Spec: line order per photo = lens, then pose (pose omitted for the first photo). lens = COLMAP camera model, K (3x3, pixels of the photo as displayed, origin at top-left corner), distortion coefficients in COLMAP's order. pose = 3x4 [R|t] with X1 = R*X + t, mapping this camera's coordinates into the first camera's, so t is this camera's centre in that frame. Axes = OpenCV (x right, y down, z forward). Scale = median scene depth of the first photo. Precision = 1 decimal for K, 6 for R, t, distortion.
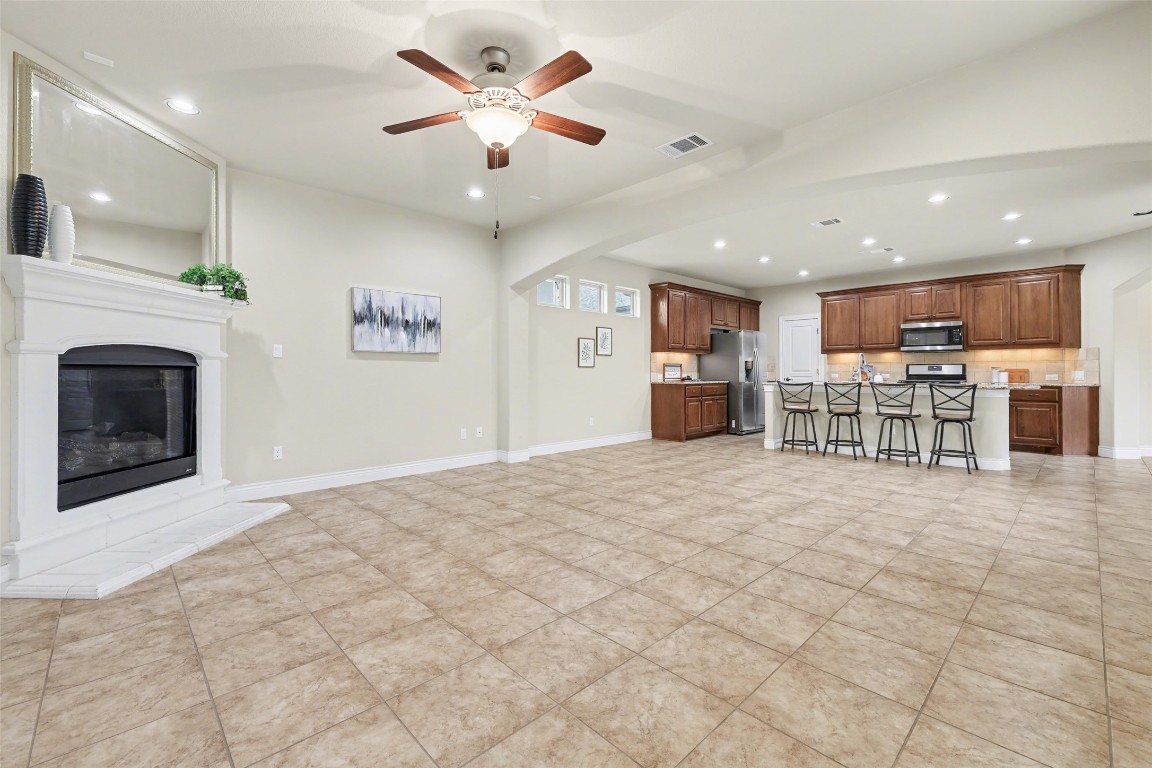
lens RADIAL K [[483.7, 0, 572.1], [0, 483.7, 369.4], [0, 0, 1]] dist [0.006973, -0.000710]
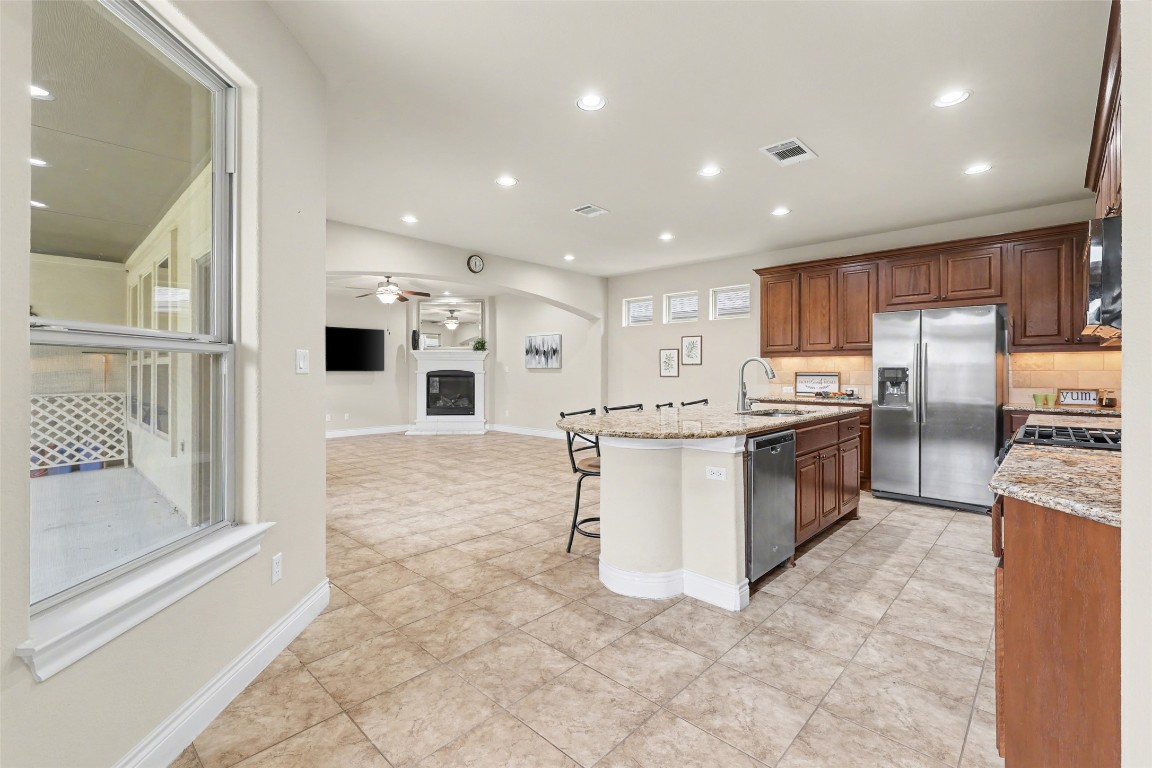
lens RADIAL K [[505.0, 0, 575.9], [0, 505.0, 377.3], [0, 0, 1]] dist [0.009755, -0.000852]
pose [[0.061341, 0.012717, -0.998036, 1.213644], [0.004275, 0.999906, 0.013004, -0.020144], [0.998108, -0.005065, 0.061281, 0.794687]]
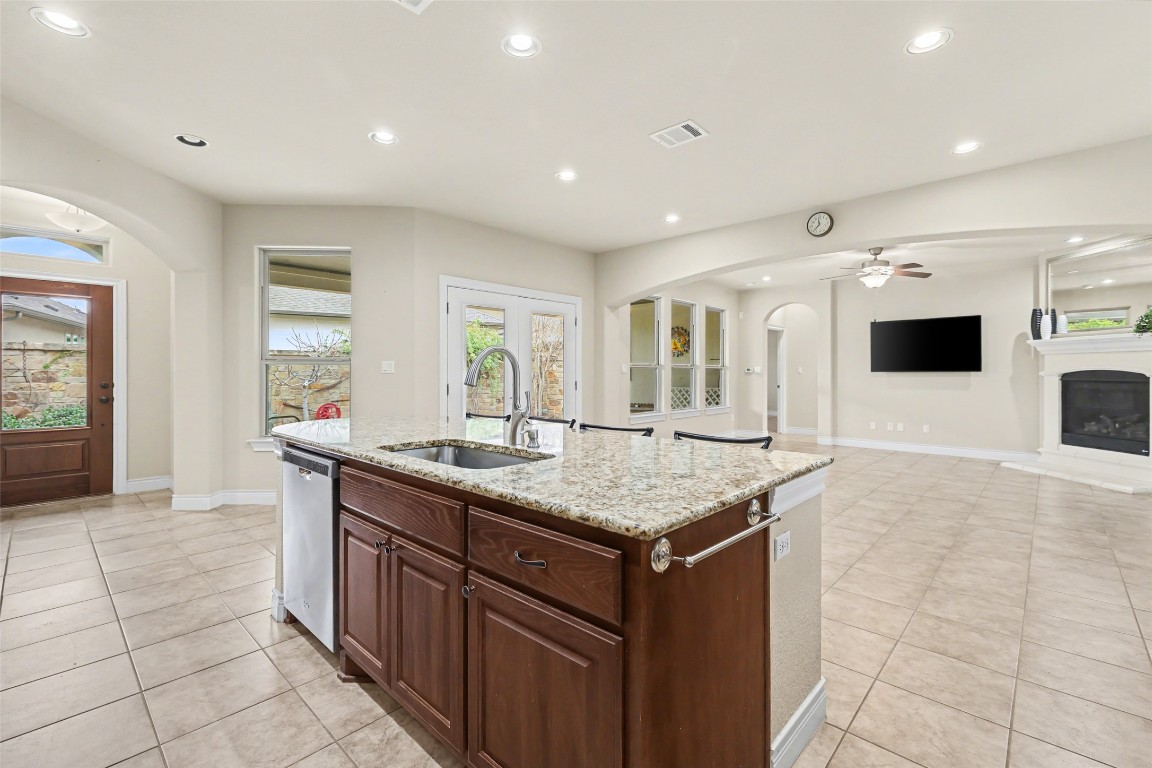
lens RADIAL K [[505.0, 0, 572.3], [0, 505.0, 376.4], [0, 0, 1]] dist [0.009755, -0.000852]
pose [[-0.998021, 0.001260, -0.062872, 0.599368], [0.000882, 0.999981, 0.006044, -0.019478], [0.062878, 0.005976, -0.998003, 1.372687]]
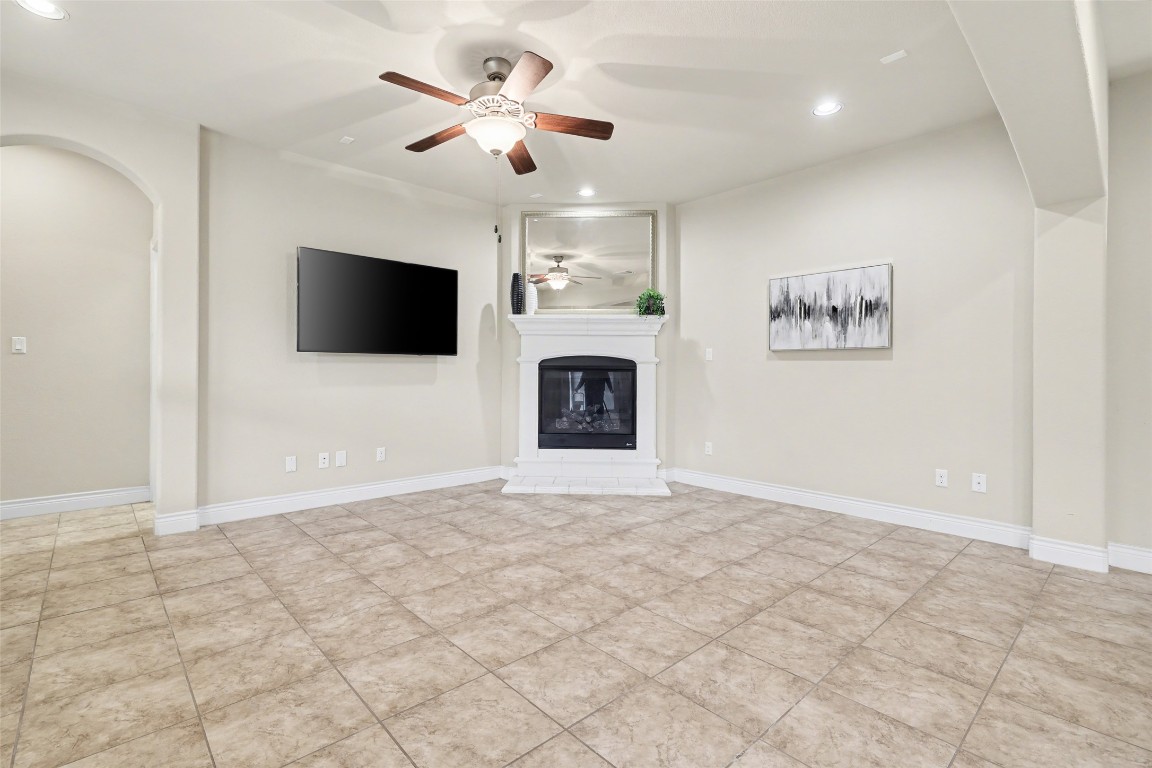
lens RADIAL K [[528.1, 0, 570.5], [0, 528.1, 371.0], [0, 0, 1]] dist [0.011102, -0.000785]
pose [[-0.018126, -0.001676, -0.999834, 0.391489], [-0.002737, 0.999995, -0.001627, 0.001402], [0.999832, 0.002708, -0.018130, 0.479313]]
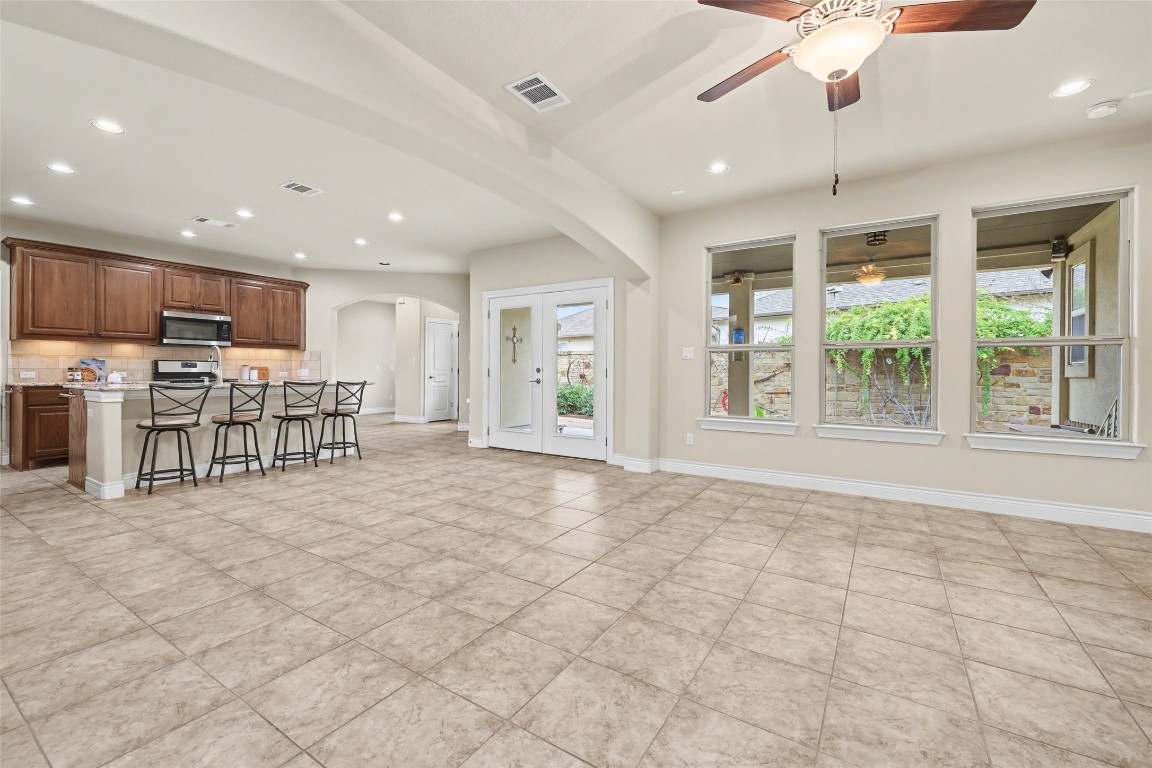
lens RADIAL K [[483.7, 0, 568.7], [0, 483.7, 372.4], [0, 0, 1]] dist [0.006973, -0.000710]
pose [[-0.227388, -0.004766, 0.973793, -0.326052], [-0.008731, 0.999958, 0.002855, 0.002552], [-0.973765, -0.007853, -0.227420, 0.642606]]
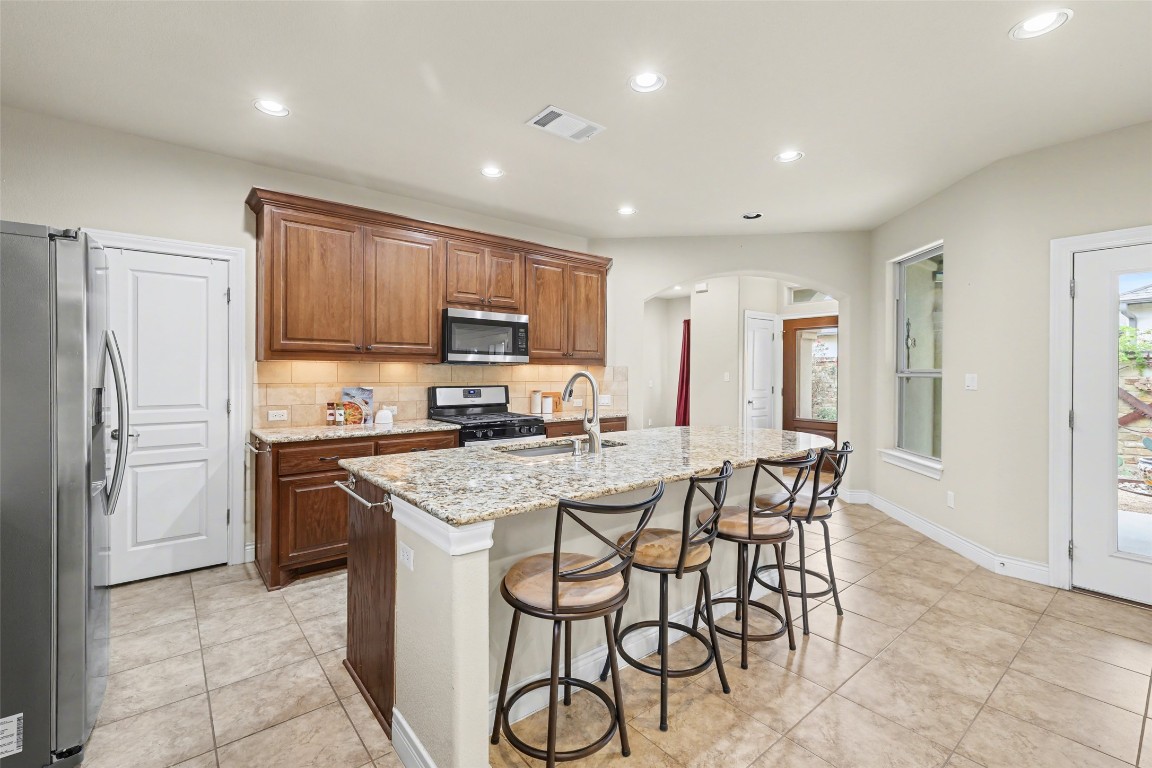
lens RADIAL K [[505.0, 0, 570.2], [0, 505.0, 375.9], [0, 0, 1]] dist [0.009755, -0.000852]
pose [[0.074834, -0.007421, 0.997168, 0.209903], [-0.010043, 0.999916, 0.008195, -0.034666], [-0.997145, -0.010628, 0.074753, 1.023803]]
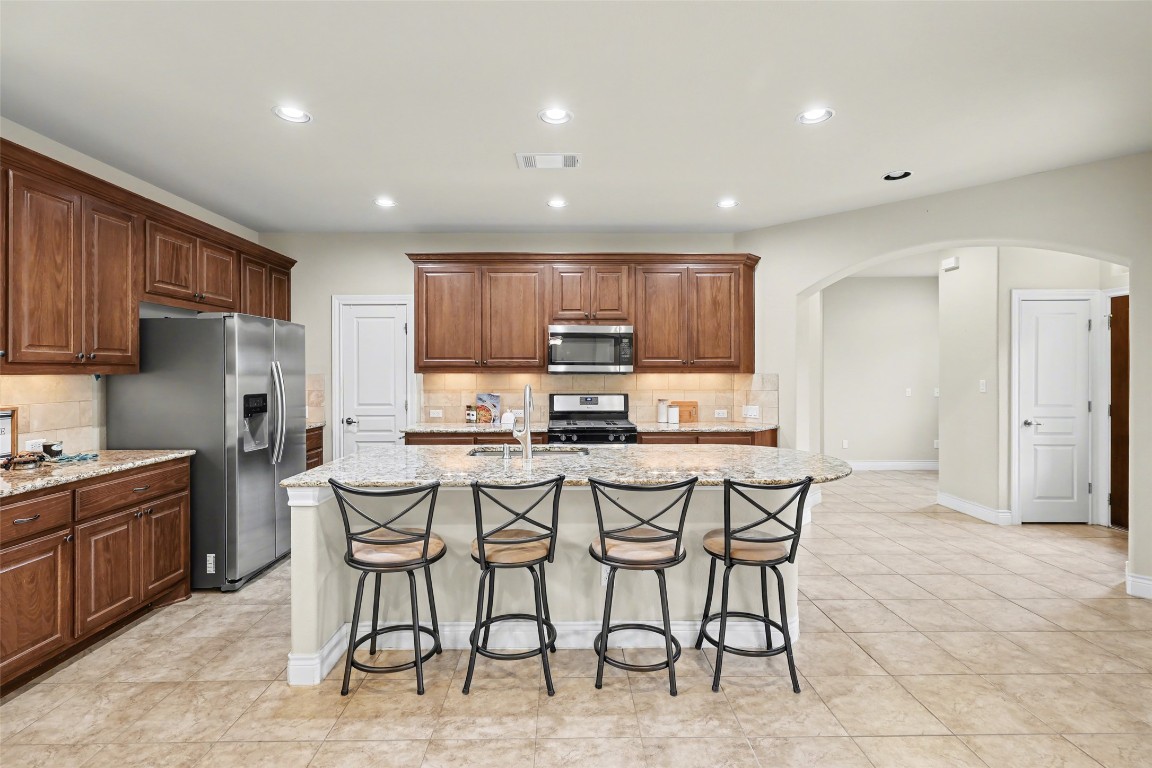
lens RADIAL K [[535.7, 0, 569.1], [0, 535.7, 374.8], [0, 0, 1]] dist [-0.000419, 0.001823]
pose [[0.678376, -0.003505, 0.734707, 0.287808], [-0.002449, 0.999972, 0.007032, -0.048094], [-0.734711, -0.006570, 0.678348, 0.683106]]
